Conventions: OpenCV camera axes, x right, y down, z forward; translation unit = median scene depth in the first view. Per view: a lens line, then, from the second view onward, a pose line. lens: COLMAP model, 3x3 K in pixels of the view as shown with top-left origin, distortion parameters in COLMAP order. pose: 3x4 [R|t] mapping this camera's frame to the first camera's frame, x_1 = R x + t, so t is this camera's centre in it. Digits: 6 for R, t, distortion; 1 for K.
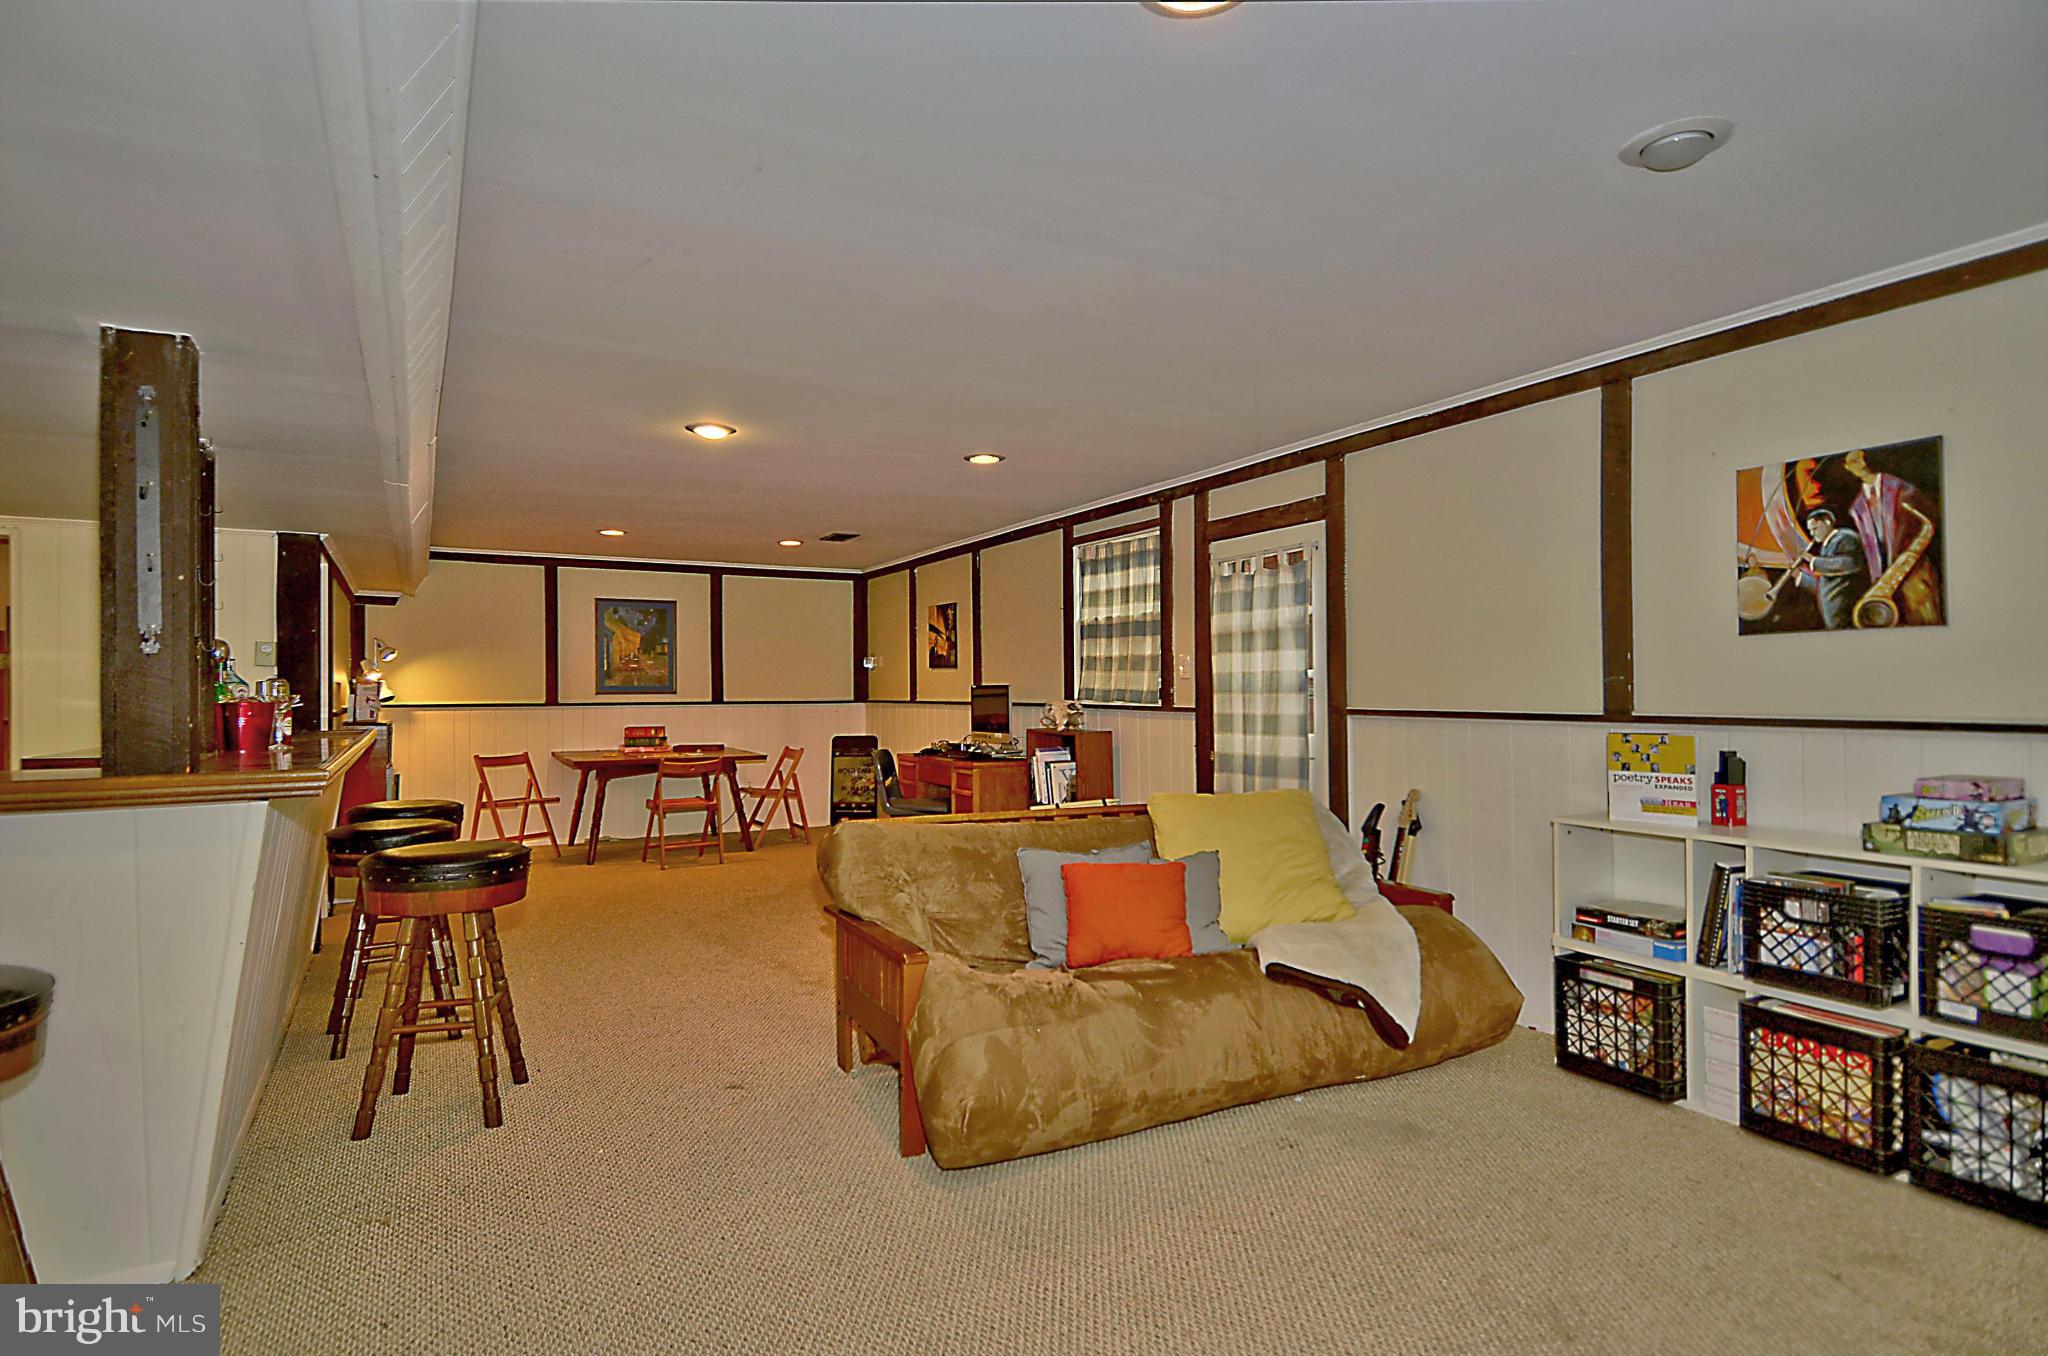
lens RADIAL K [[1075.7, 0, 1032.2], [0, 1075.7, 678.0], [0, 0, 1]] dist [0.031527, 0.000543]
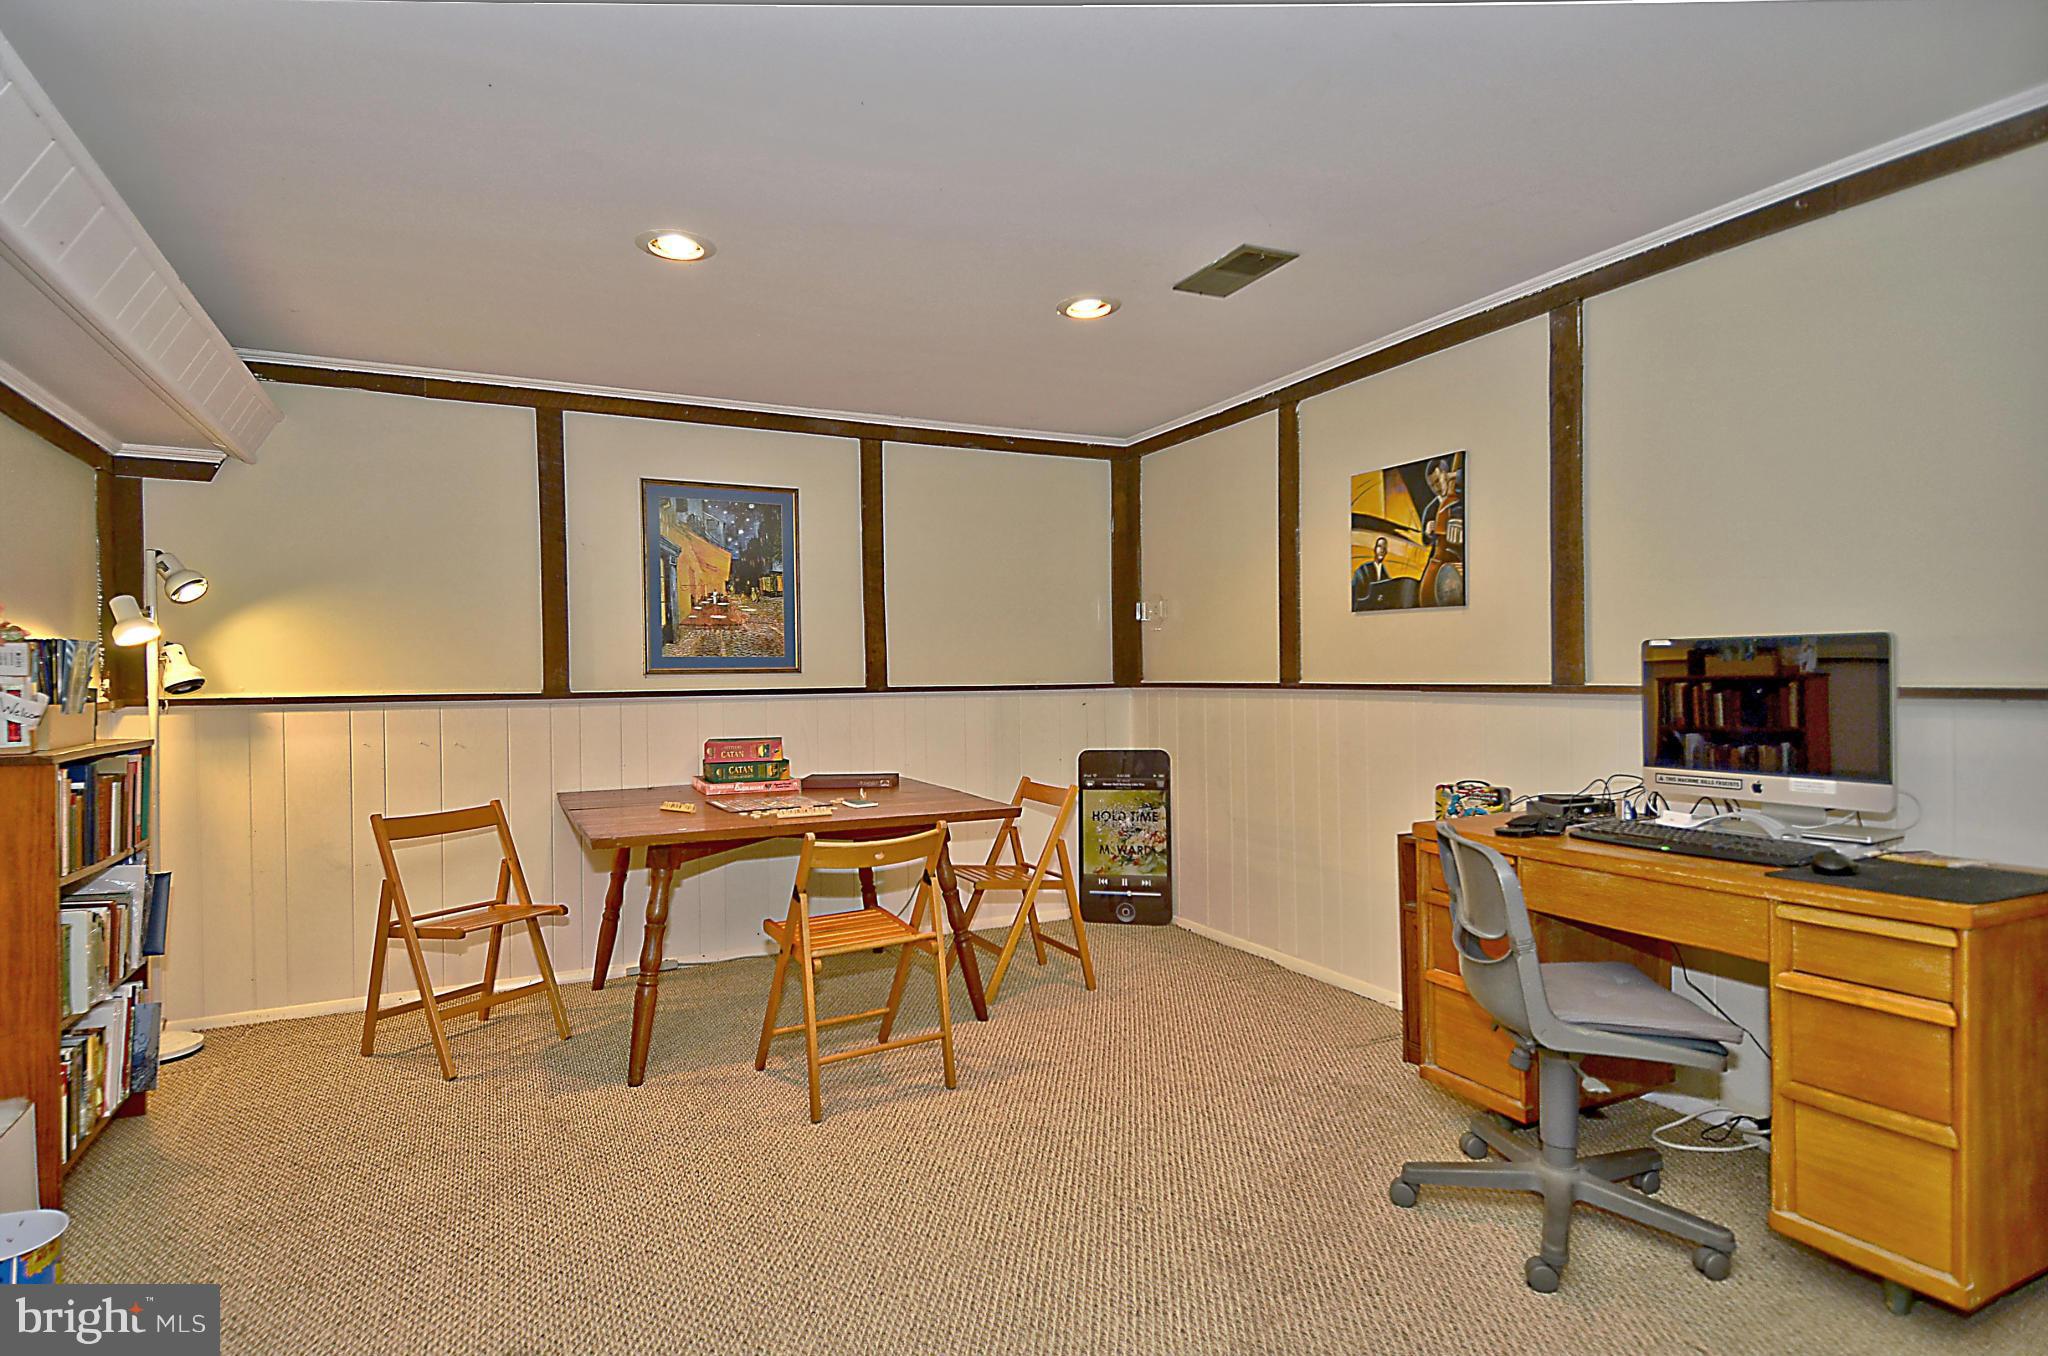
lens RADIAL K [[1075.7, 0, 1017.7], [0, 1075.7, 681.9], [0, 0, 1]] dist [0.031527, 0.000543]
pose [[0.998435, -0.006793, -0.055507, -0.208443], [0.007885, 0.999779, 0.019480, 0.010415], [0.055362, -0.019887, 0.998268, 0.522077]]
